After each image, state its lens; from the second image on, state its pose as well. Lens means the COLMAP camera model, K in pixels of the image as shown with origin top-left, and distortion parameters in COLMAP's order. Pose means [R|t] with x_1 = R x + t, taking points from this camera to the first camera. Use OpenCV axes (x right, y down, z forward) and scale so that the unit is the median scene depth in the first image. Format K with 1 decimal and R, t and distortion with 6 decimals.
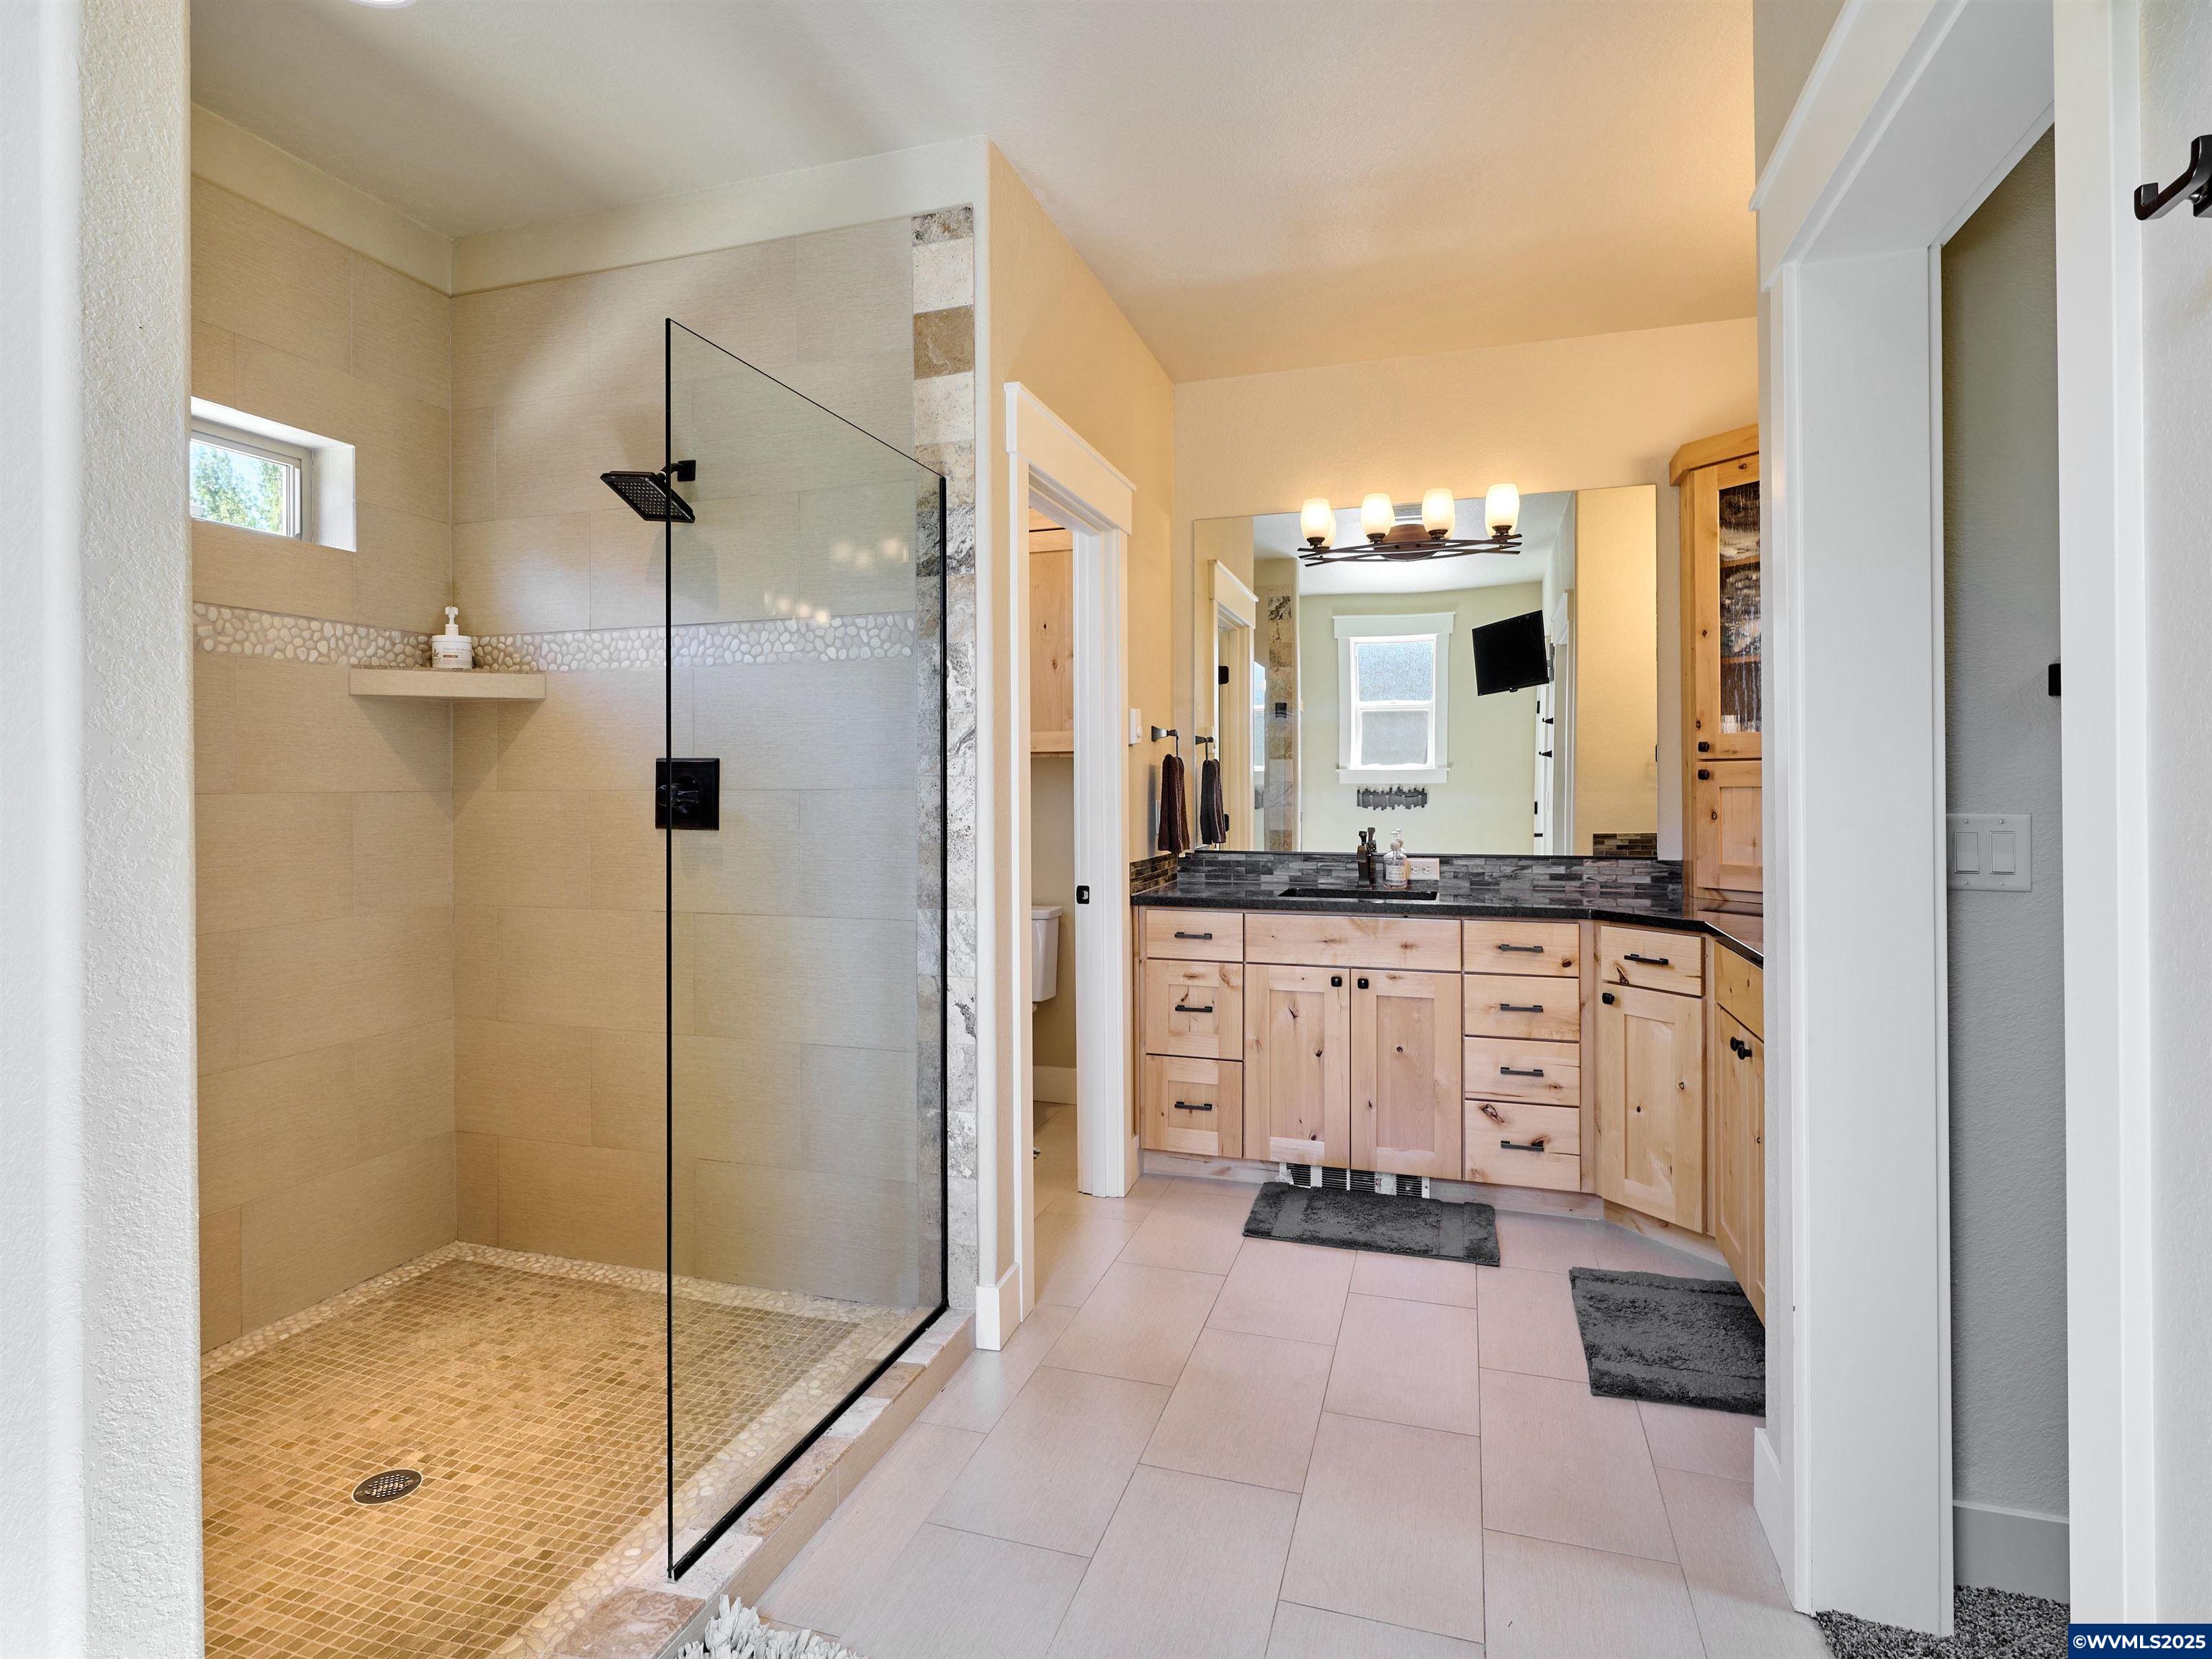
lens RADIAL K [[1147.3, 0, 1106.0], [0, 1147.3, 829.5], [0, 0, 1]] dist [-0.000409, -0.000094]
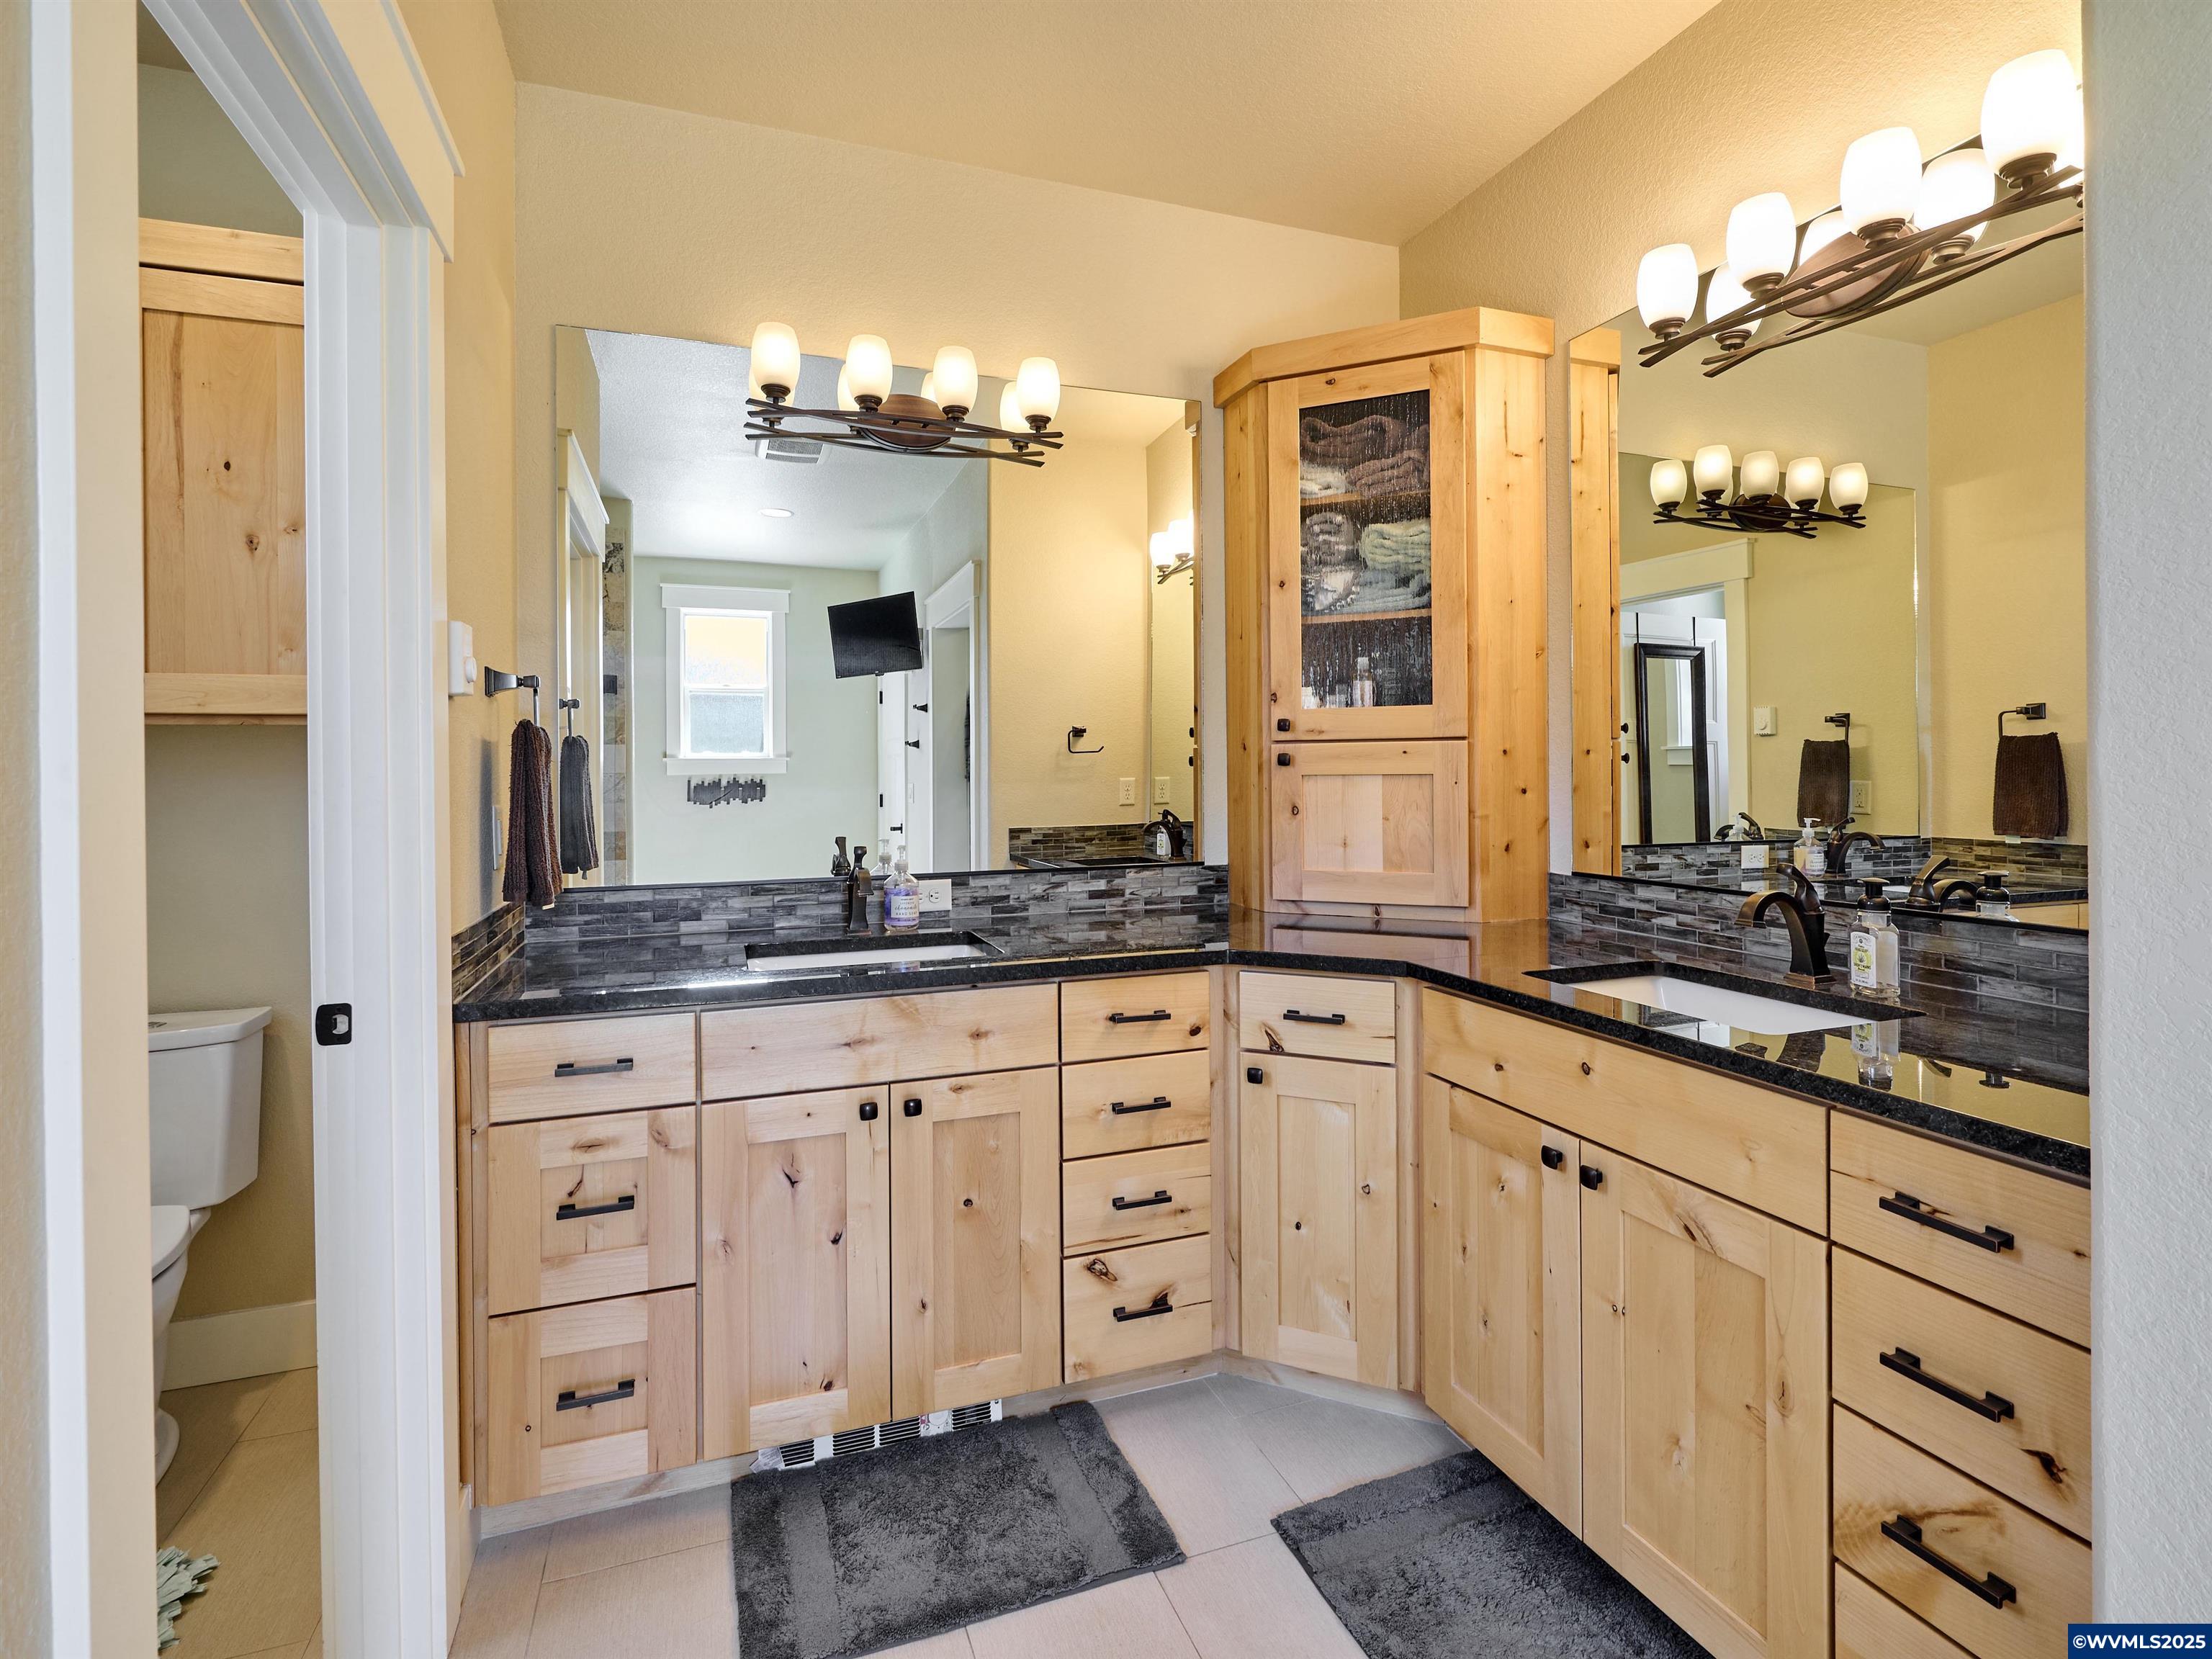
lens RADIAL K [[1055.2, 0, 1095.9], [0, 1055.2, 772.7], [0, 0, 1]] dist [-0.004859, -0.000315]
pose [[0.808424, -0.004408, 0.588583, -0.020170], [0.029042, 0.999053, -0.032408, -0.018314], [-0.587883, 0.043293, 0.807787, 0.472070]]
